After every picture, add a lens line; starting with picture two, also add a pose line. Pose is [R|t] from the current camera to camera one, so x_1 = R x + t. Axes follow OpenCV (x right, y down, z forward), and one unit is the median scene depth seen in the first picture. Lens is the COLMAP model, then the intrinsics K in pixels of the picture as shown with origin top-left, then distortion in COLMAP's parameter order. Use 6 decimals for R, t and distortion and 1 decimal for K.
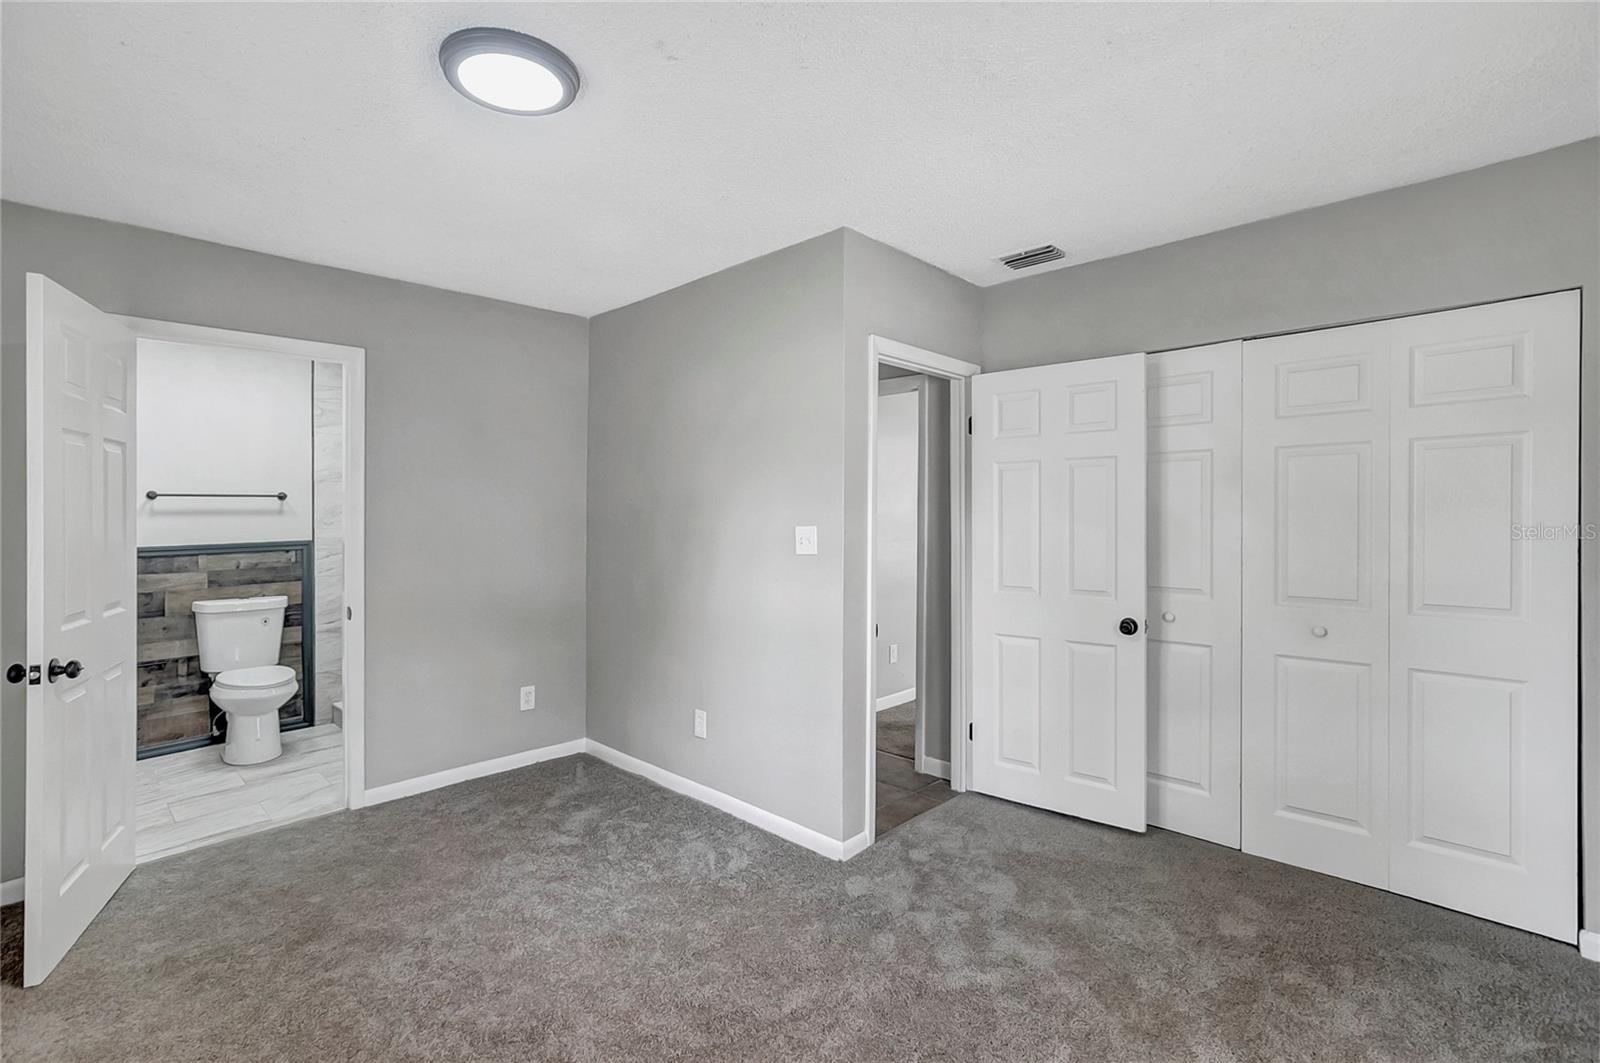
lens RADIAL K [[750.3, 0, 800.0], [0, 750.3, 531.5], [0, 0, 1]] dist [-0.002896, 0.000434]
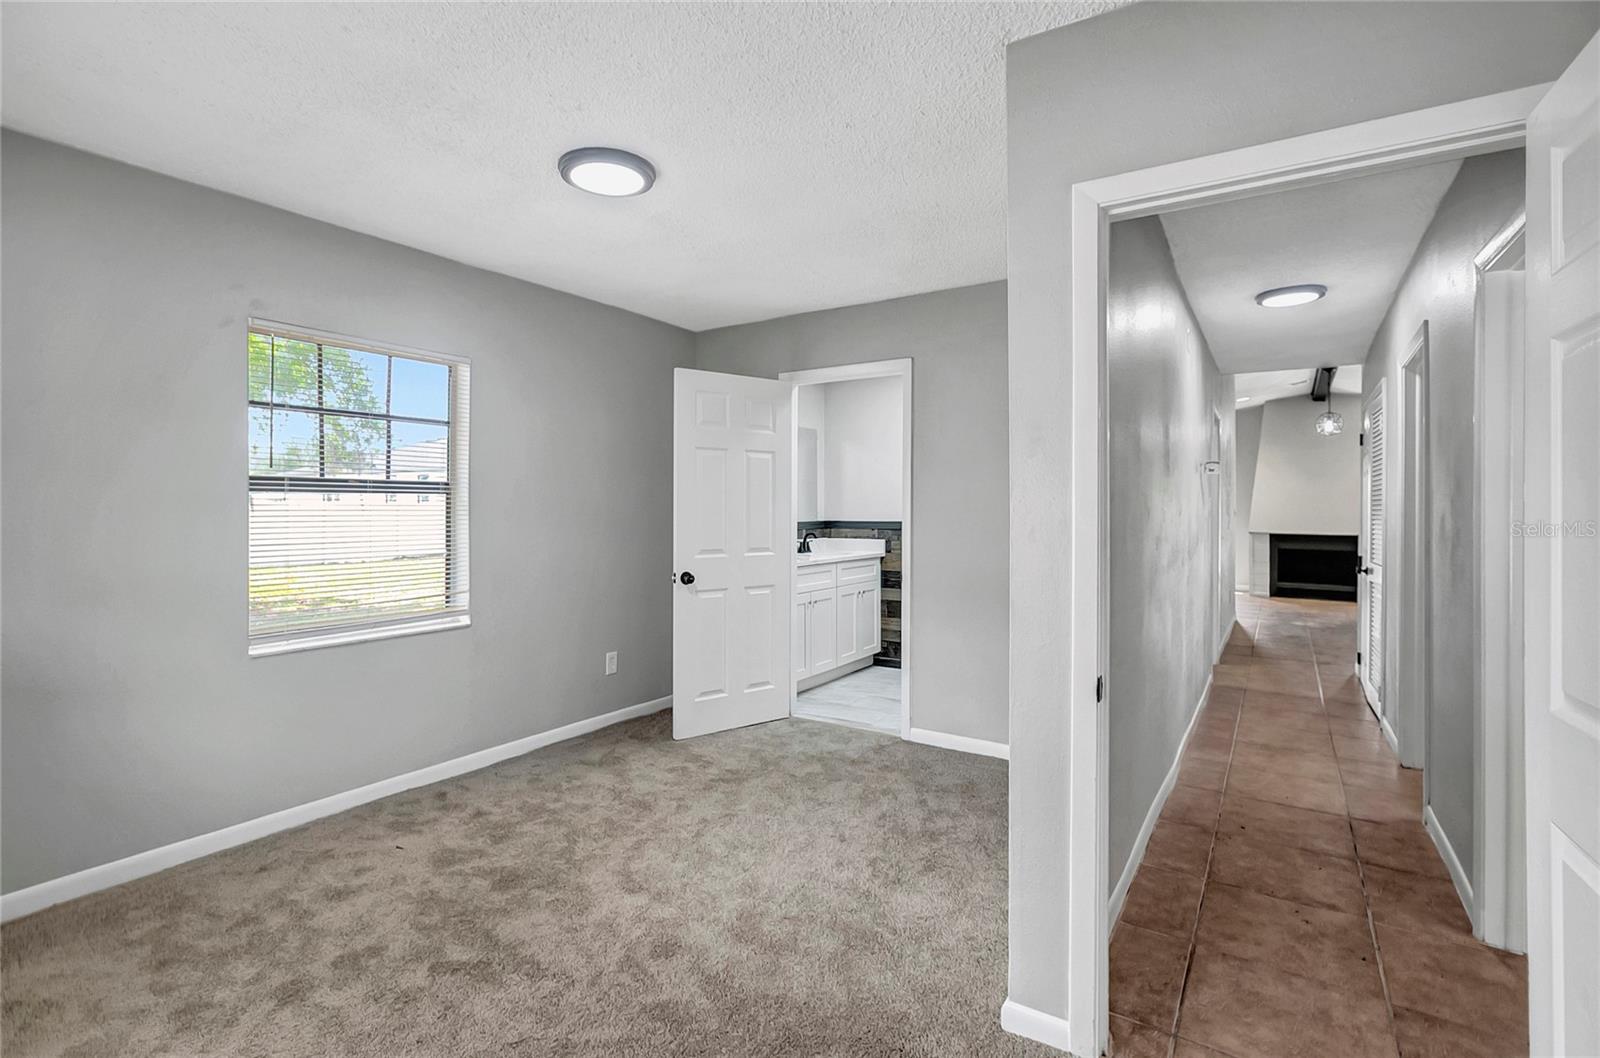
lens RADIAL K [[756.9, 0, 803.8], [0, 756.9, 503.0], [0, 0, 1]] dist [-0.000848, 0.000061]
pose [[0.160475, 0.000378, -0.987040, 0.726063], [-0.029207, 0.999564, -0.004365, -0.000213], [0.986608, 0.029529, 0.160416, 0.779405]]
